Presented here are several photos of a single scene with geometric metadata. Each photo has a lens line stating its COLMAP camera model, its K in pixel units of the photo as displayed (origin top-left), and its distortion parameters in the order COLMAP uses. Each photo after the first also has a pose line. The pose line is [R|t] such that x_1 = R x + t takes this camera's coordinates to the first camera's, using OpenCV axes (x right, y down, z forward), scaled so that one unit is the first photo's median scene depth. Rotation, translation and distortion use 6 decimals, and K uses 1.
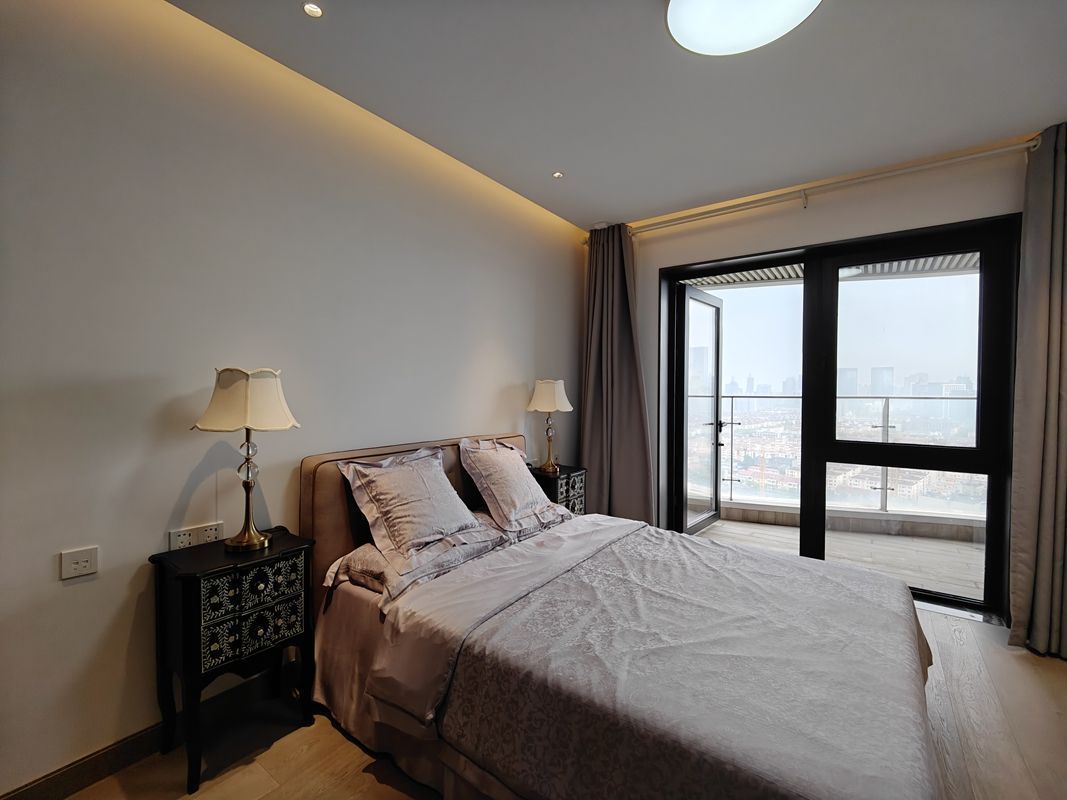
lens RADIAL K [[466.6, 0, 533.5], [0, 466.6, 400.0], [0, 0, 1]] dist [0.019700, -0.011039]
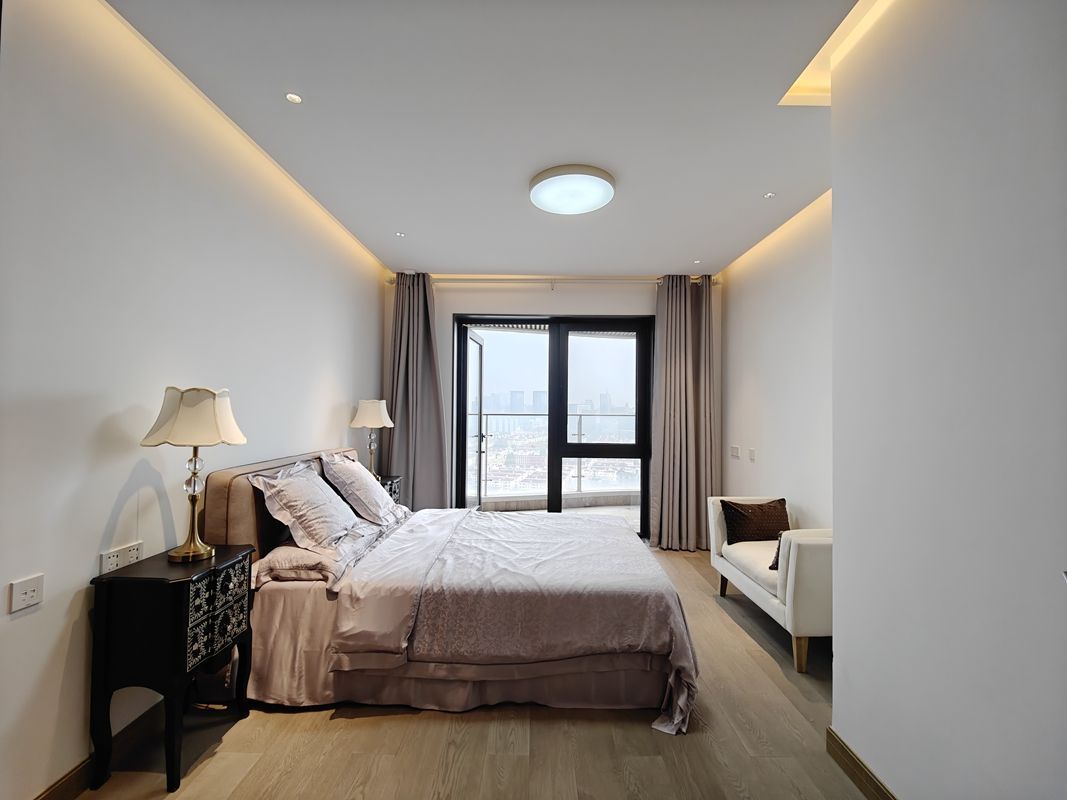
lens RADIAL K [[466.6, 0, 533.5], [0, 466.6, 400.0], [0, 0, 1]] dist [0.019700, -0.011039]
pose [[0.812408, 0.016550, 0.582855, -0.552112], [0.006593, 0.999272, -0.037564, 0.004925], [-0.583053, 0.034360, 0.811707, -0.277915]]
